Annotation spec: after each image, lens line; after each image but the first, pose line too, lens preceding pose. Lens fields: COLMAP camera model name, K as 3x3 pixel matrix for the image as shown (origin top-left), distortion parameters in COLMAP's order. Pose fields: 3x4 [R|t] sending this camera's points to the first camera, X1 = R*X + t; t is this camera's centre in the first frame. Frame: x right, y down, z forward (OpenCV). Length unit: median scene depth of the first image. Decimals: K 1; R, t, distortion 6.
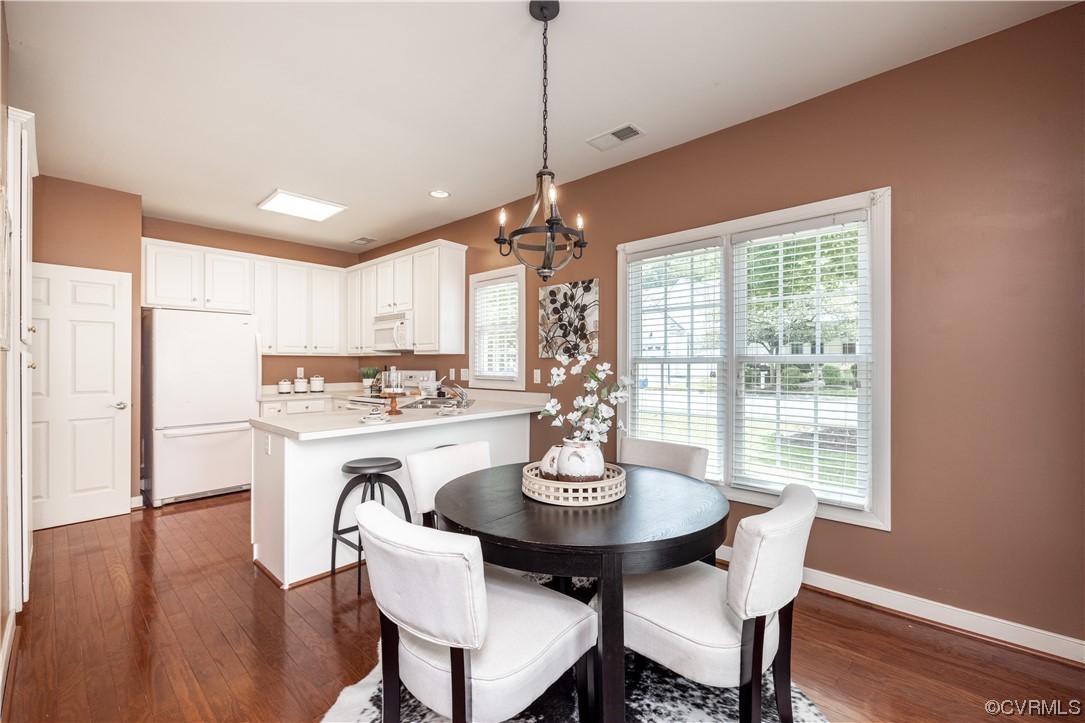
lens RADIAL K [[460.4, 0, 545.9], [0, 460.4, 362.7], [0, 0, 1]] dist [-0.001526, -0.000462]
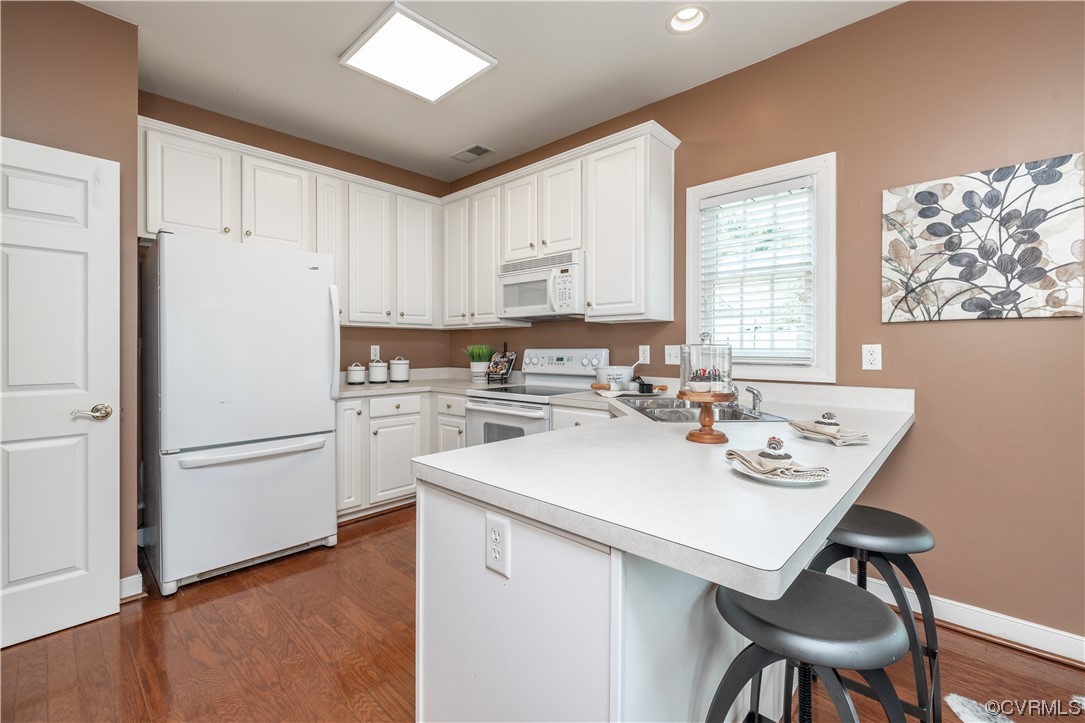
lens RADIAL K [[460.4, 0, 541.4], [0, 460.4, 350.1], [0, 0, 1]] dist [-0.001526, -0.000462]
pose [[0.999996, 0.000656, -0.002818, -0.411462], [-0.000642, 0.999987, 0.005072, 0.019711], [0.002822, -0.005070, 0.999983, 0.468234]]
